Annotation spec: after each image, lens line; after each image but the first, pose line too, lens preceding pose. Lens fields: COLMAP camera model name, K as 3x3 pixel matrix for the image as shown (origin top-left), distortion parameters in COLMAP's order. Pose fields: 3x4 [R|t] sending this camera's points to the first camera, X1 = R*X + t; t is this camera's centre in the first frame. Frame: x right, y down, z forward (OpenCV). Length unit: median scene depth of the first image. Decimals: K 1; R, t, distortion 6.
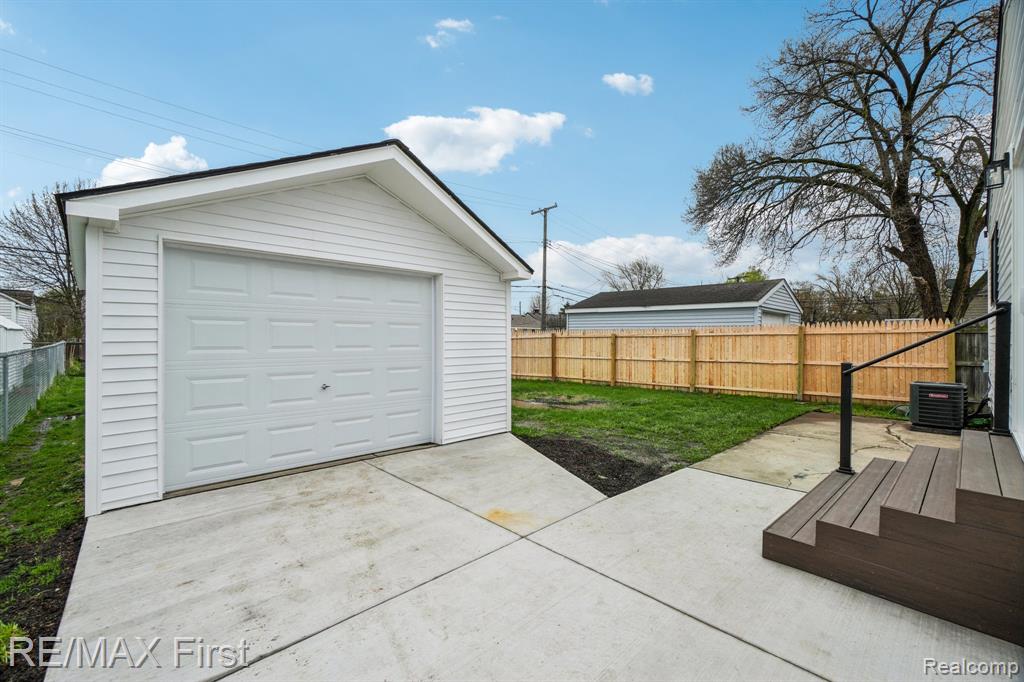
lens RADIAL K [[441.6, 0, 513.6], [0, 441.6, 338.6], [0, 0, 1]] dist [-0.005965, 0.002534]
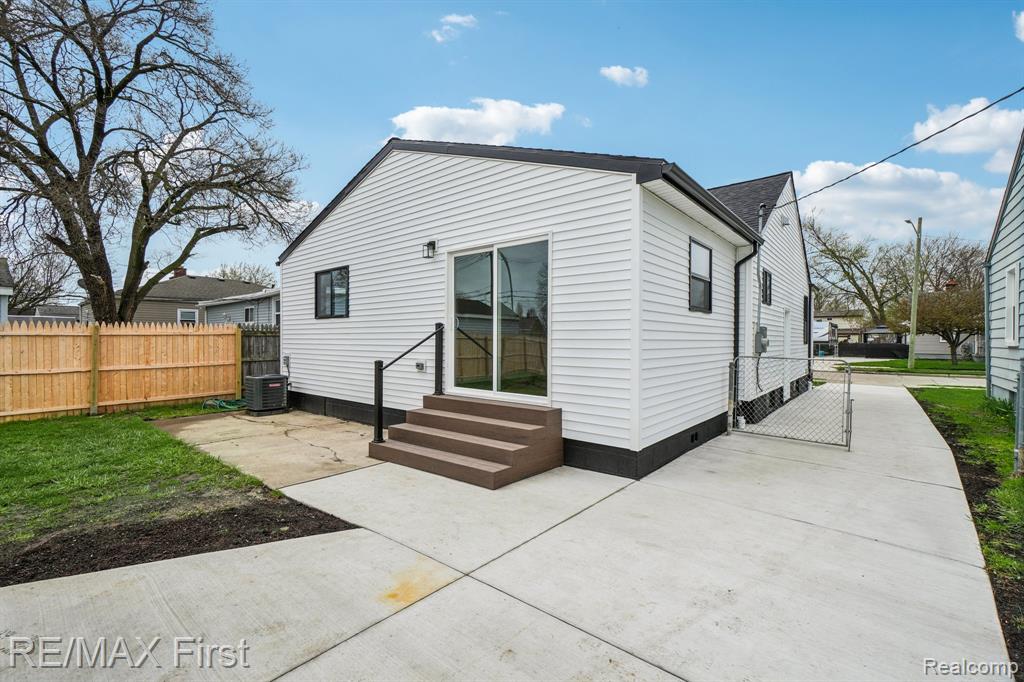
lens RADIAL K [[441.6, 0, 509.5], [0, 441.6, 341.9], [0, 0, 1]] dist [-0.005965, 0.002534]
pose [[-0.101415, -0.010691, 0.994787, -0.523960], [-0.002926, 0.999941, 0.010448, -0.016258], [-0.994840, -0.001851, -0.101440, 0.610297]]
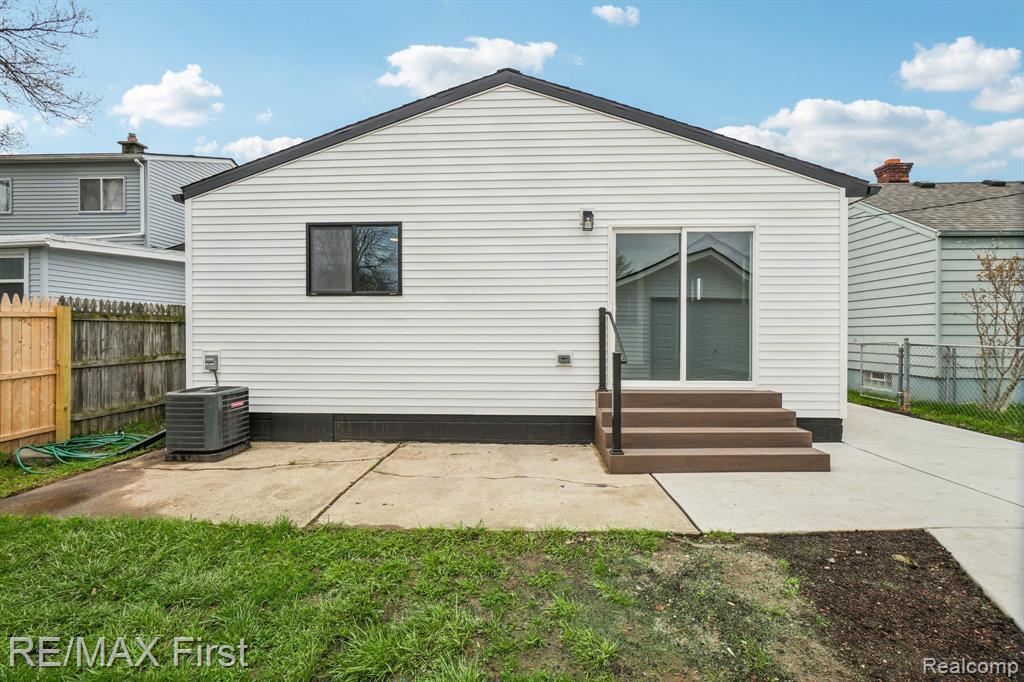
lens RADIAL K [[441.6, 0, 513.0], [0, 441.6, 335.1], [0, 0, 1]] dist [-0.005965, 0.002534]
pose [[-0.684797, -0.010781, 0.728654, 0.113718], [-0.003890, 0.999930, 0.011138, 0.000726], [-0.728723, 0.004793, -0.684792, 1.598290]]
